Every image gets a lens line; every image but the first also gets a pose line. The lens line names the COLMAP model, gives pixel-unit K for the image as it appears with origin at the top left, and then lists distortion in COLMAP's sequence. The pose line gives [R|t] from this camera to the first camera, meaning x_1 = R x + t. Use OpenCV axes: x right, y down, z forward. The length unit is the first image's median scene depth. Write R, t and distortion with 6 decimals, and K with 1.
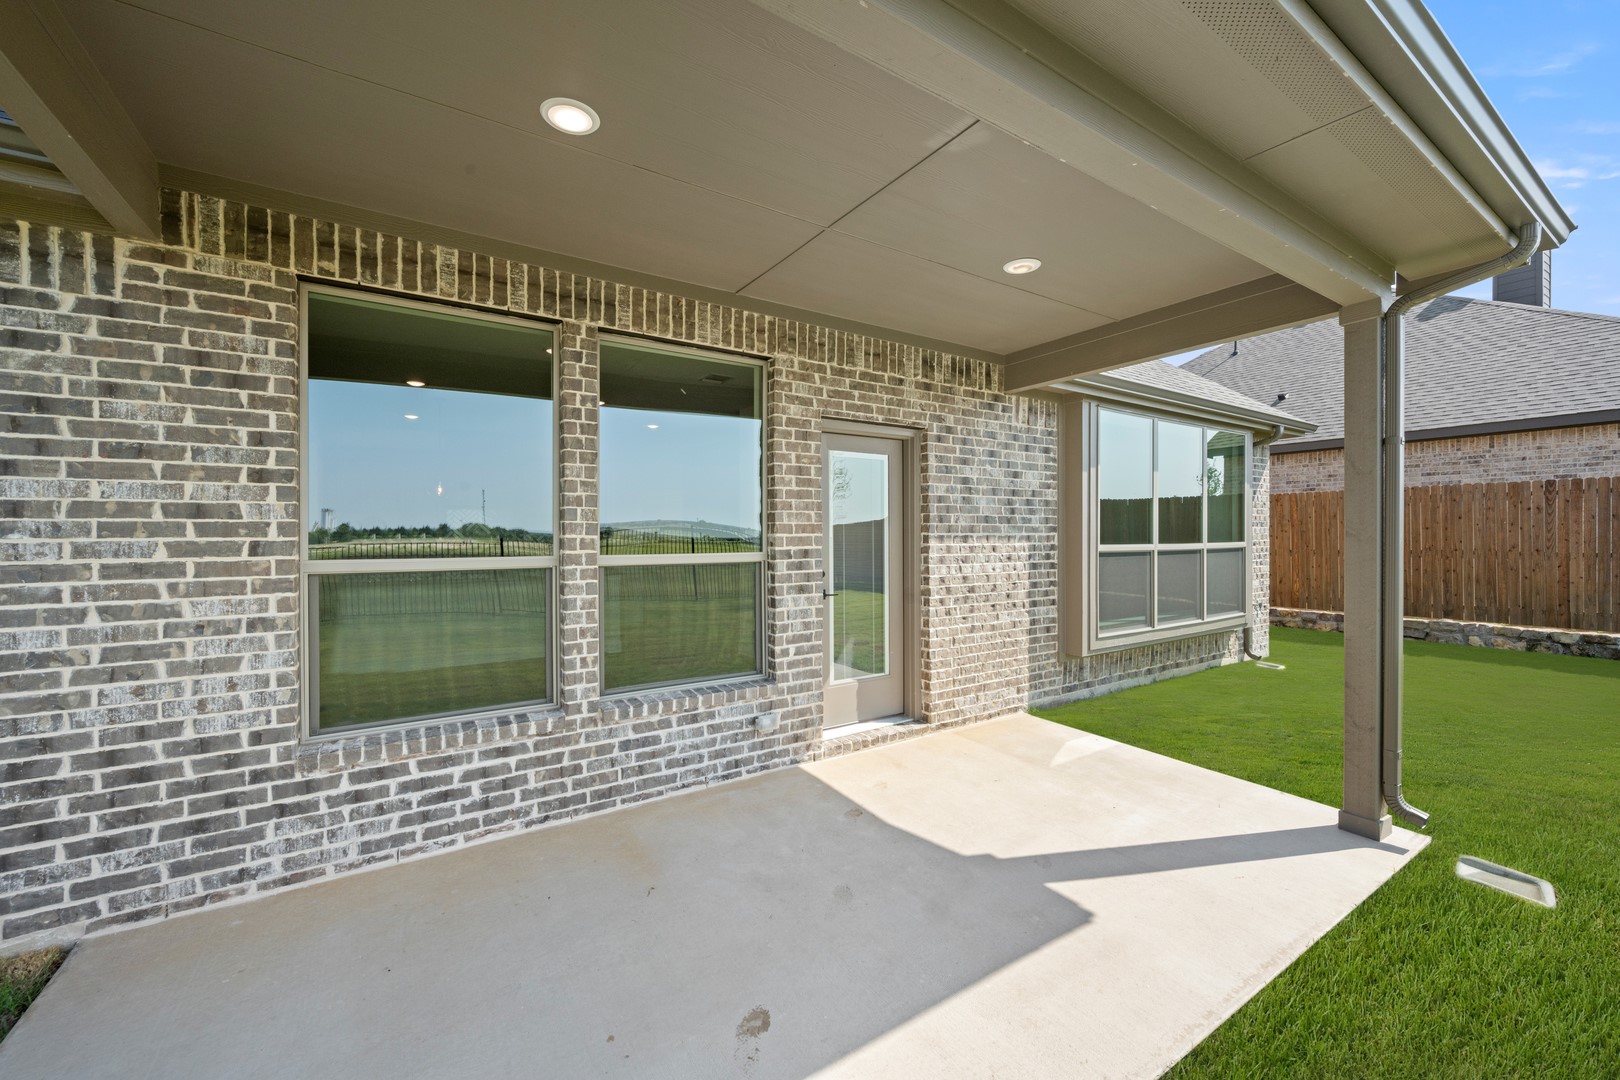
lens RADIAL K [[638.1, 0, 814.4], [0, 638.1, 536.9], [0, 0, 1]] dist [0.000526, 0.000322]
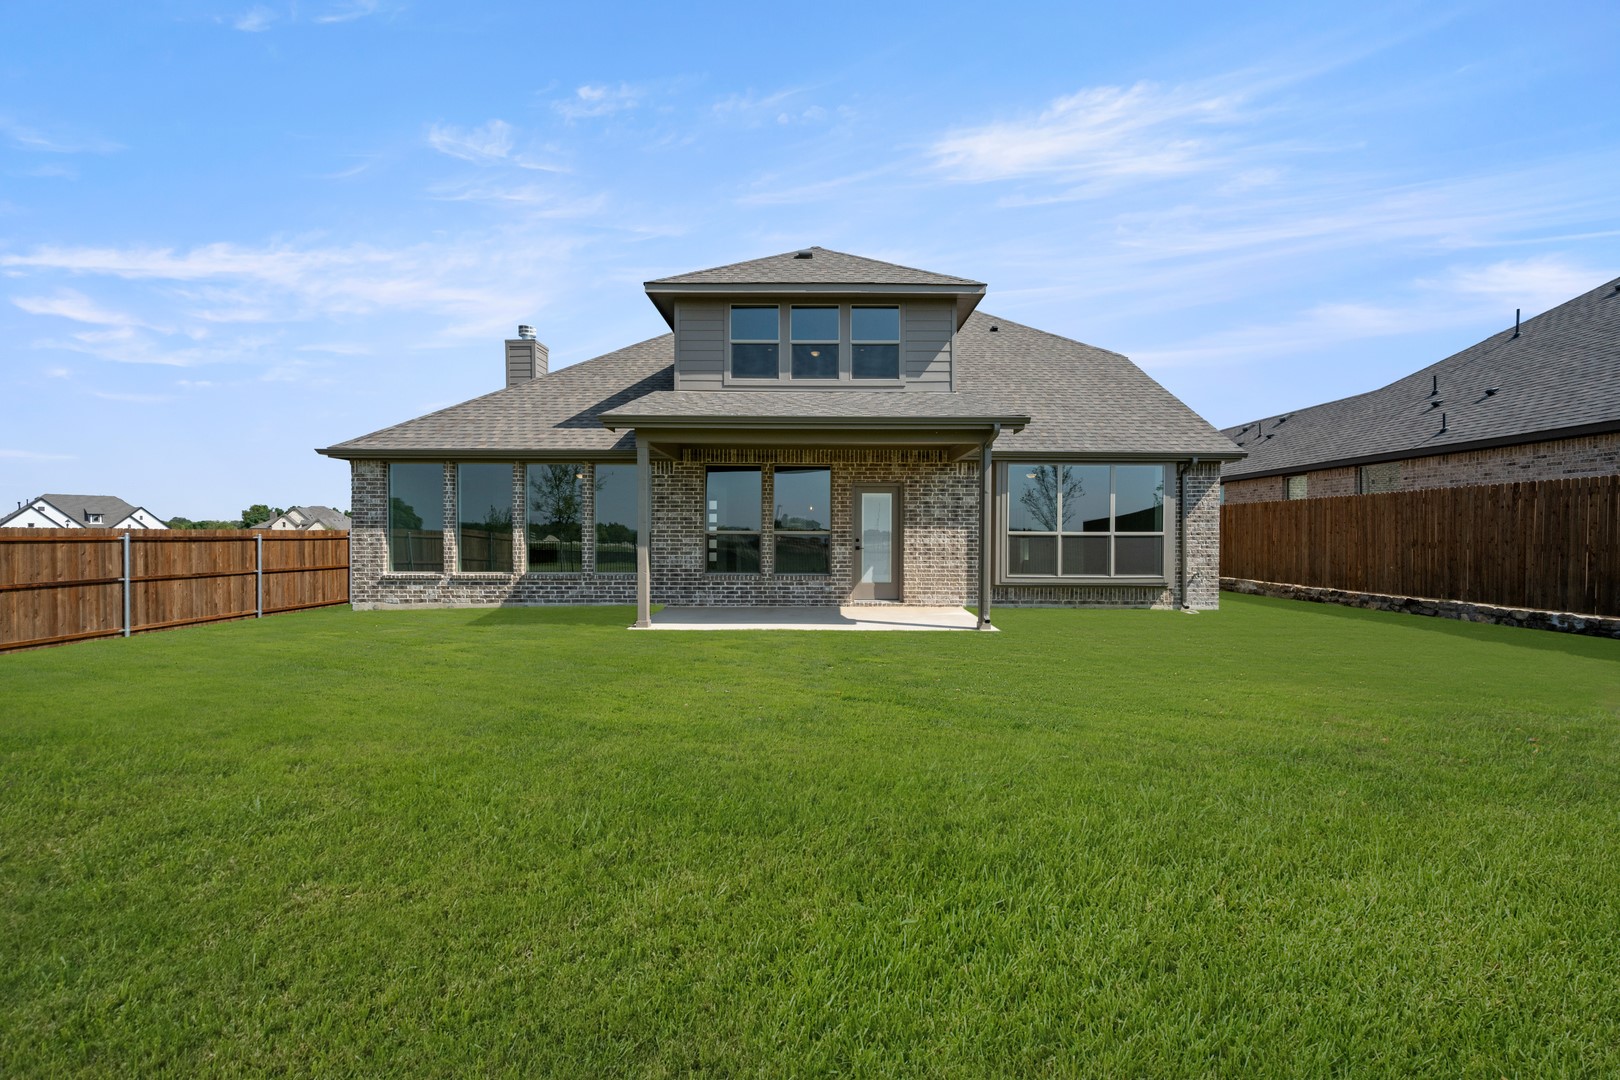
lens RADIAL K [[638.1, 0, 814.4], [0, 638.1, 536.9], [0, 0, 1]] dist [0.000526, 0.000322]
pose [[0.837622, 0.008924, -0.546177, 1.090103], [-0.009327, 0.999954, 0.002034, 0.033332], [0.546170, 0.003390, 0.837667, -1.099392]]
